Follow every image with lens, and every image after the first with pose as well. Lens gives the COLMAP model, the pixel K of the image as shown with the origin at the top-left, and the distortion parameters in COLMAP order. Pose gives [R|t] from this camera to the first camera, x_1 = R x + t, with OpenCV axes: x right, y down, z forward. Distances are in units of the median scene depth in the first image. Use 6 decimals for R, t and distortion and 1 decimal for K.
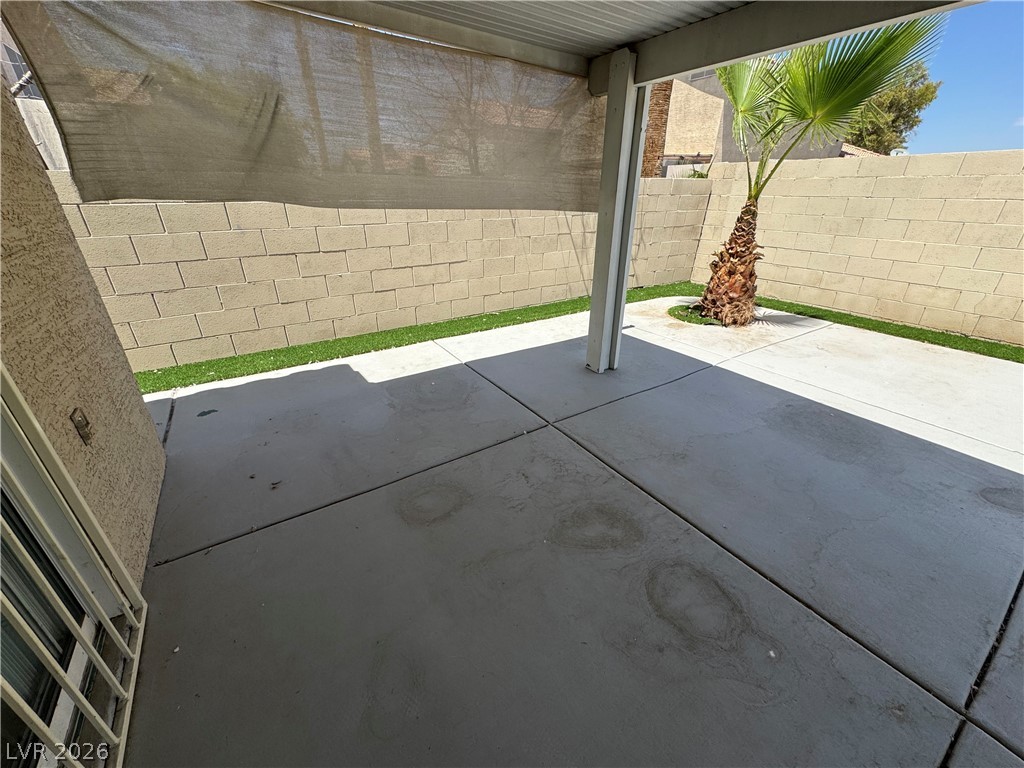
lens RADIAL K [[409.1, 0, 509.2], [0, 409.1, 385.9], [0, 0, 1]] dist [-0.001802, 0.000016]
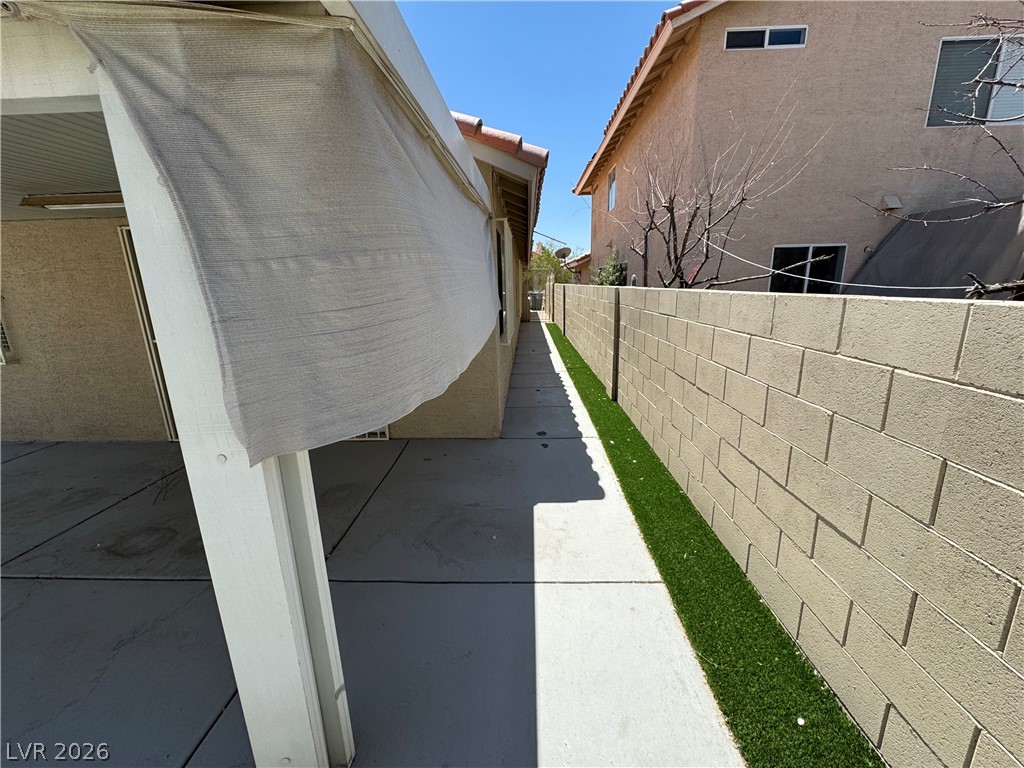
lens RADIAL K [[409.1, 0, 512.7], [0, 409.1, 379.5], [0, 0, 1]] dist [-0.001802, 0.000016]
pose [[-0.574312, 0.201469, -0.793458, 0.418327], [-0.331454, 0.829018, 0.450407, -0.720716], [0.748534, 0.521670, -0.409337, 1.342078]]
